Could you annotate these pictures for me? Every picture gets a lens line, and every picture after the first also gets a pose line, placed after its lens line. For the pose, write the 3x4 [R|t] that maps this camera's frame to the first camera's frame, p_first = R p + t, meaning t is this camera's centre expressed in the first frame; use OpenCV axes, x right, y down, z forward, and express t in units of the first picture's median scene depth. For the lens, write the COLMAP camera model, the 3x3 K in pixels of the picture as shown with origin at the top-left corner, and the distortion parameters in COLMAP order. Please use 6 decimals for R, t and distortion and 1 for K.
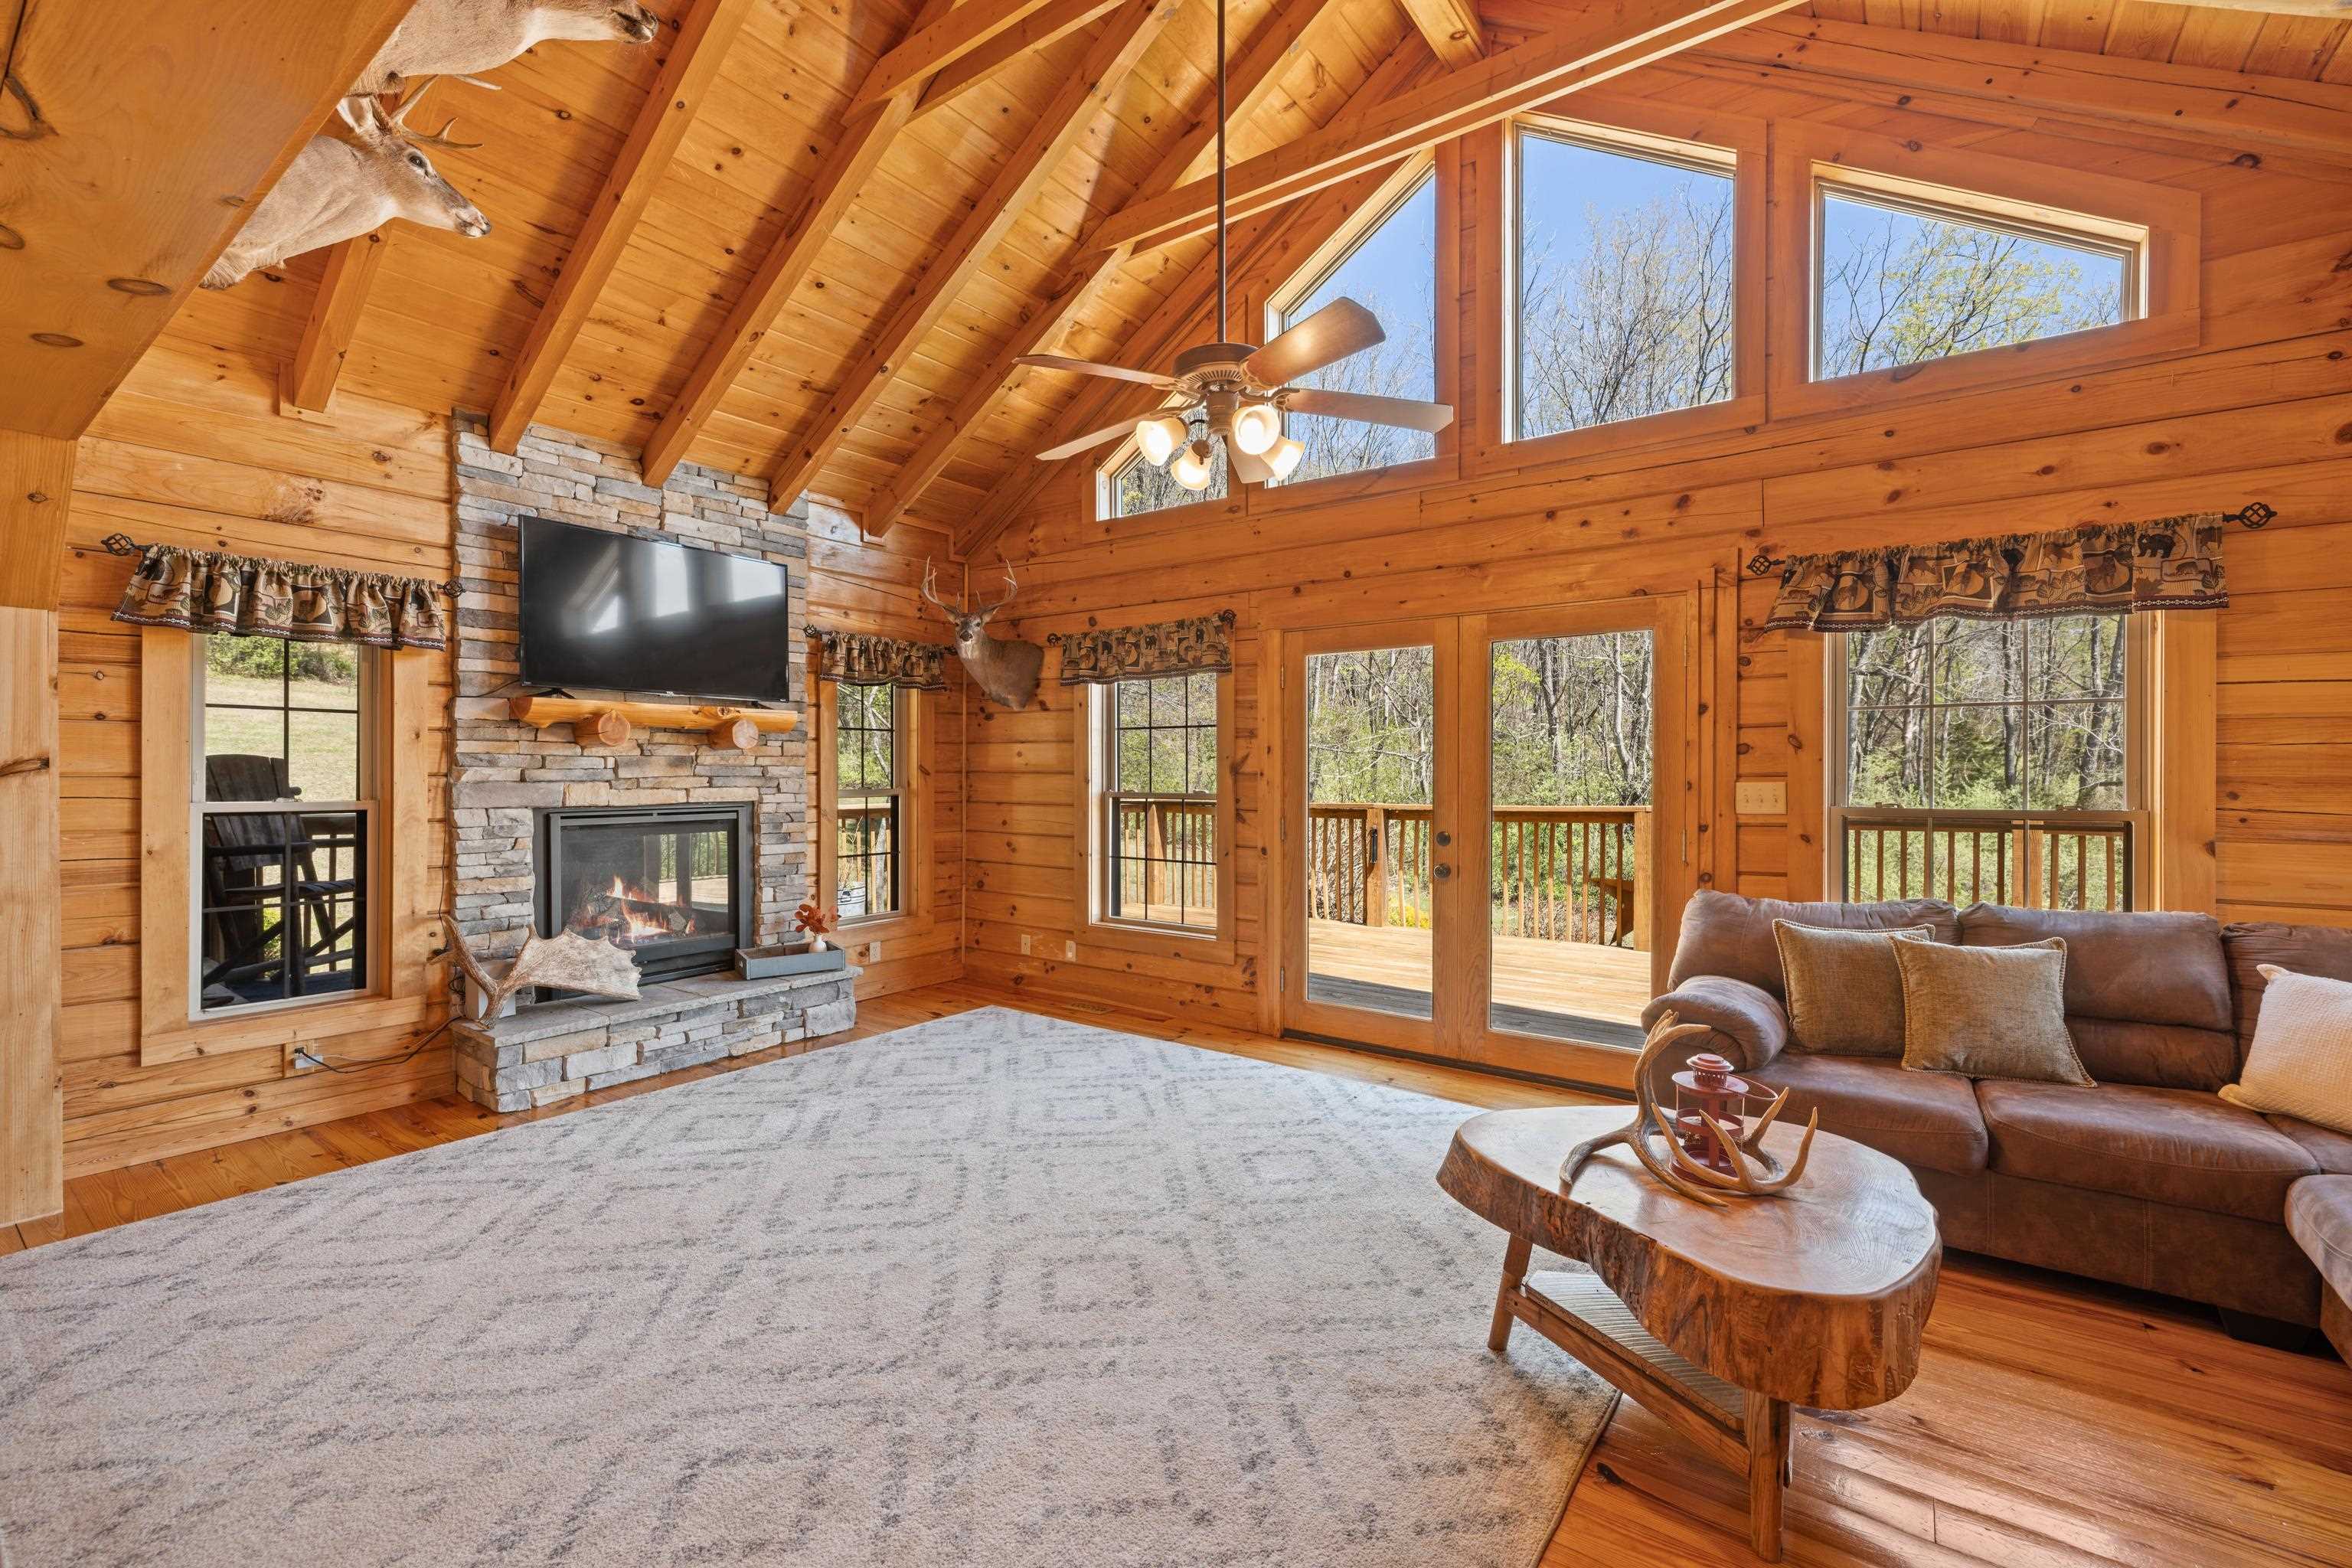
lens RADIAL K [[993.8, 0, 1173.9], [0, 993.8, 786.2], [0, 0, 1]] dist [0.000599, 0.000325]
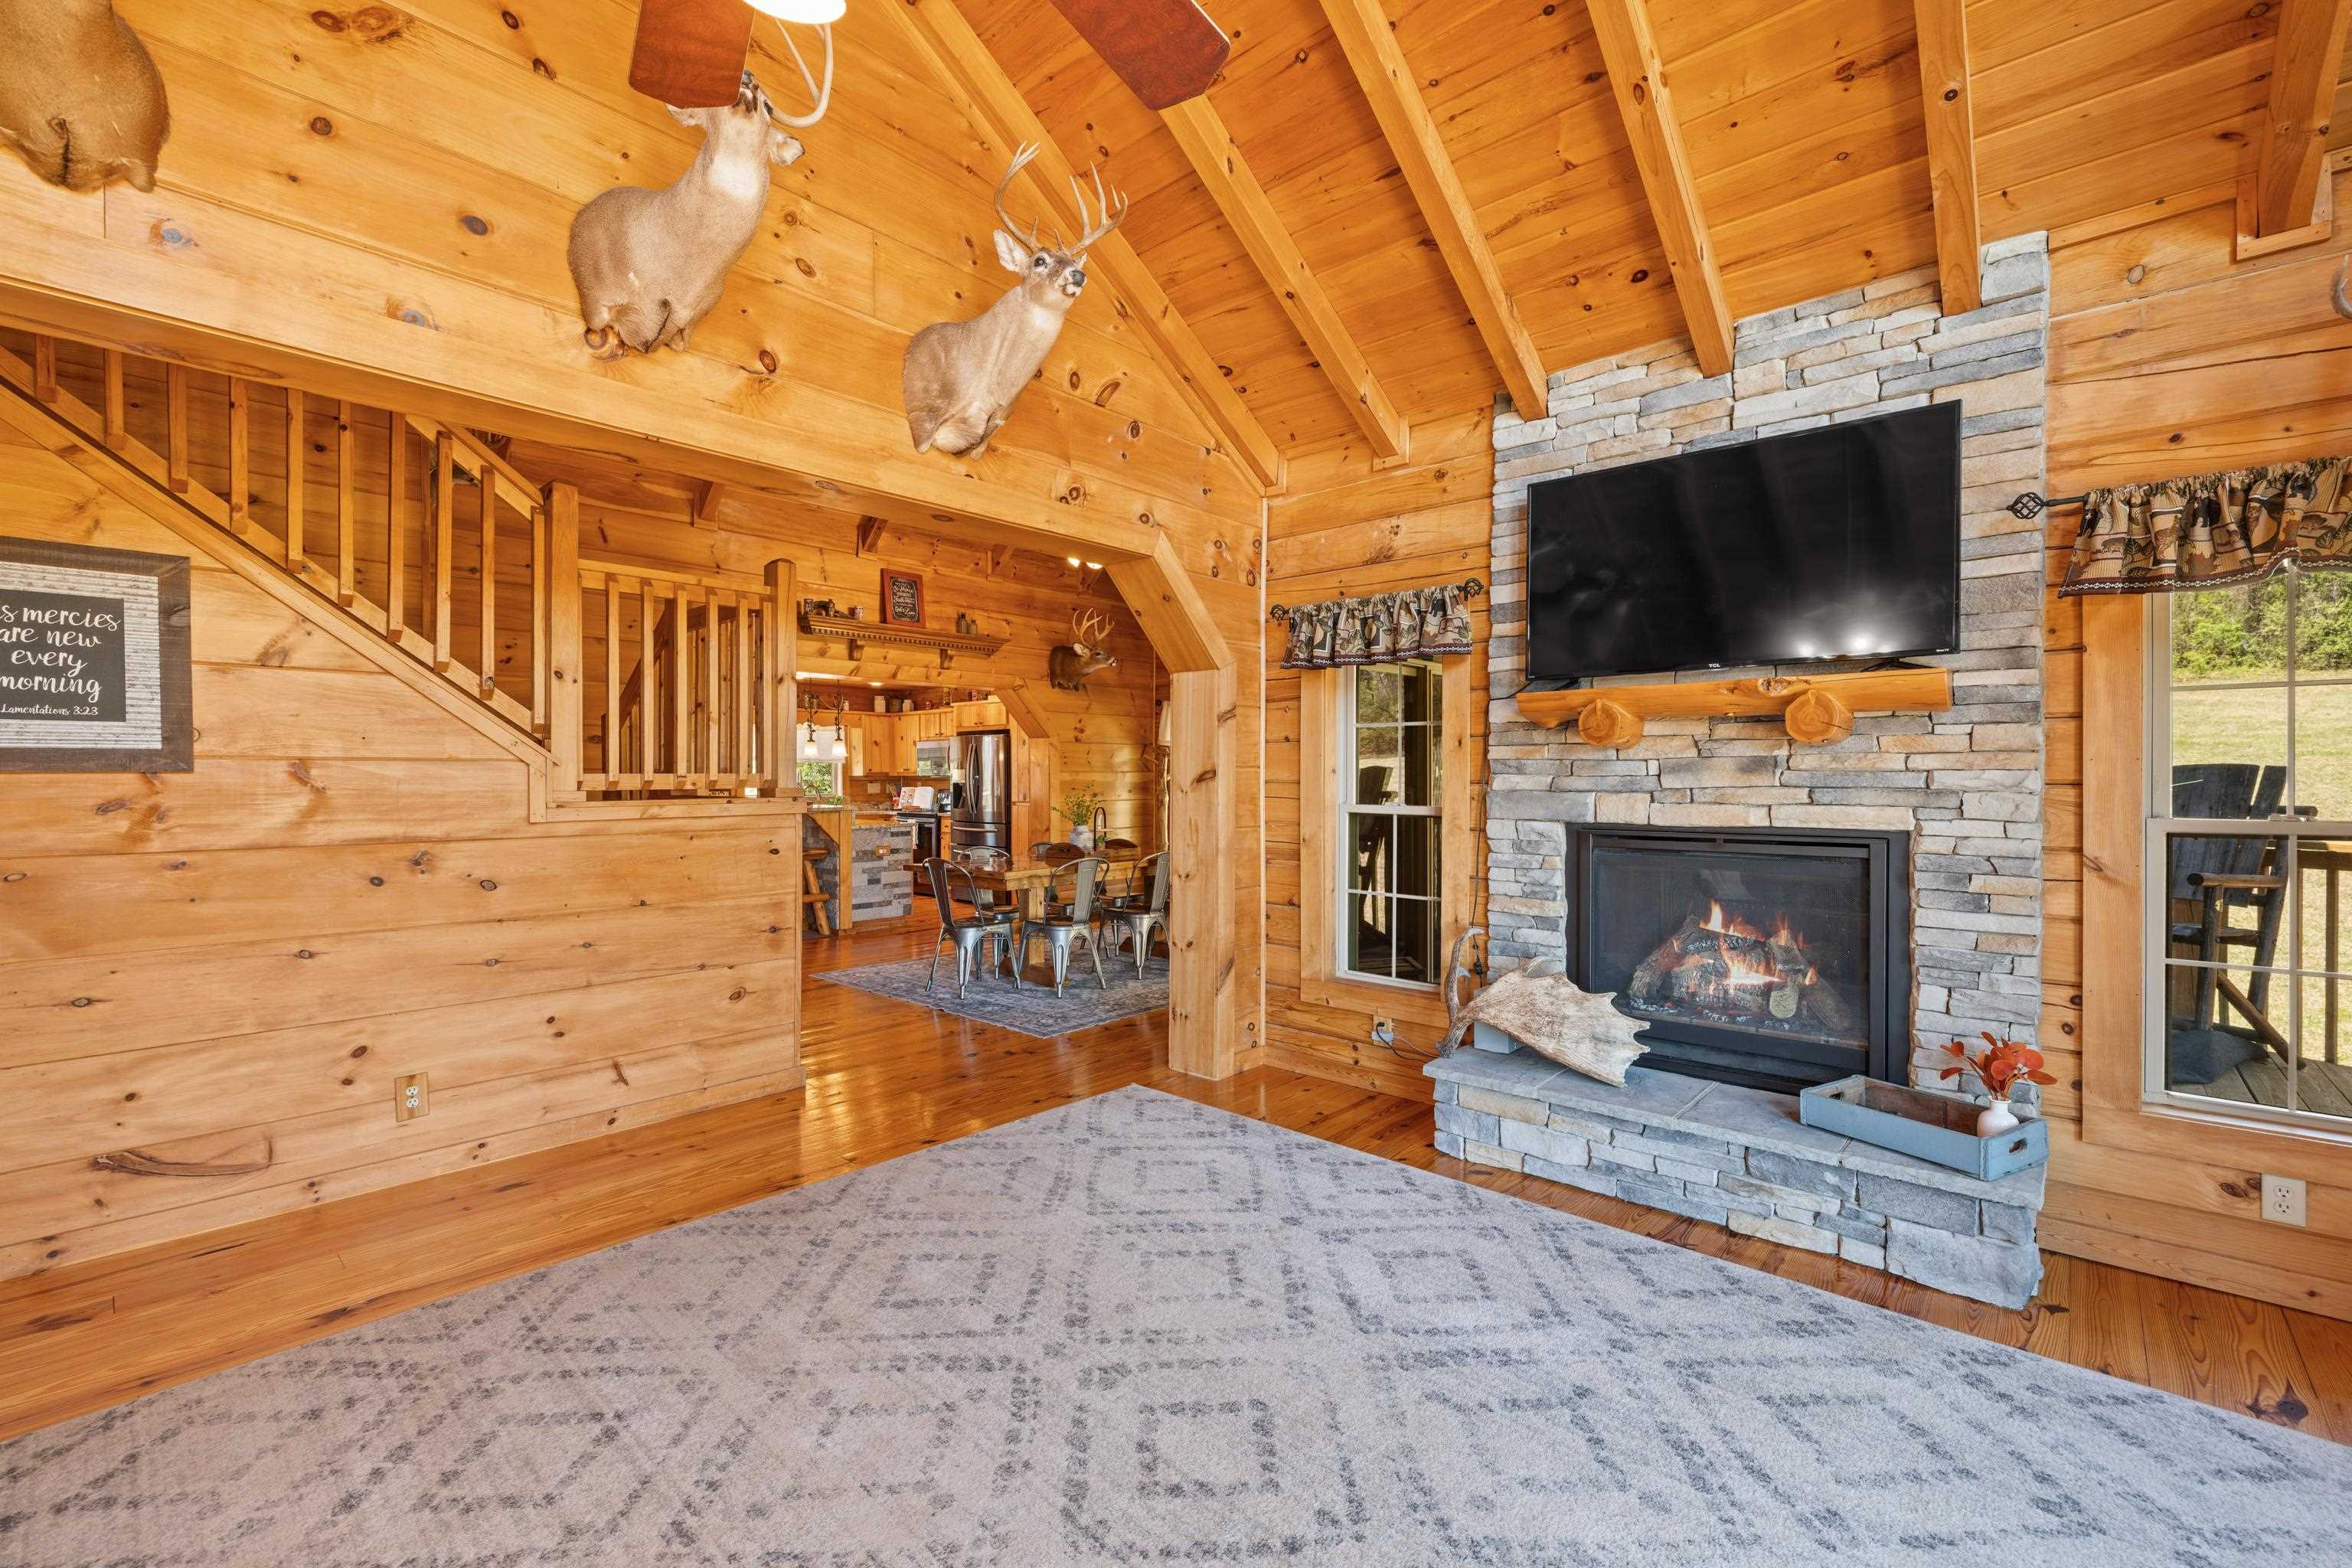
lens RADIAL K [[993.8, 0, 1173.9], [0, 993.8, 786.2], [0, 0, 1]] dist [0.000599, 0.000325]
pose [[-0.103728, 0.007855, -0.994575, 0.244791], [-0.015729, 0.999831, 0.009537, -0.012211], [0.994481, 0.016633, -0.103587, 0.787736]]
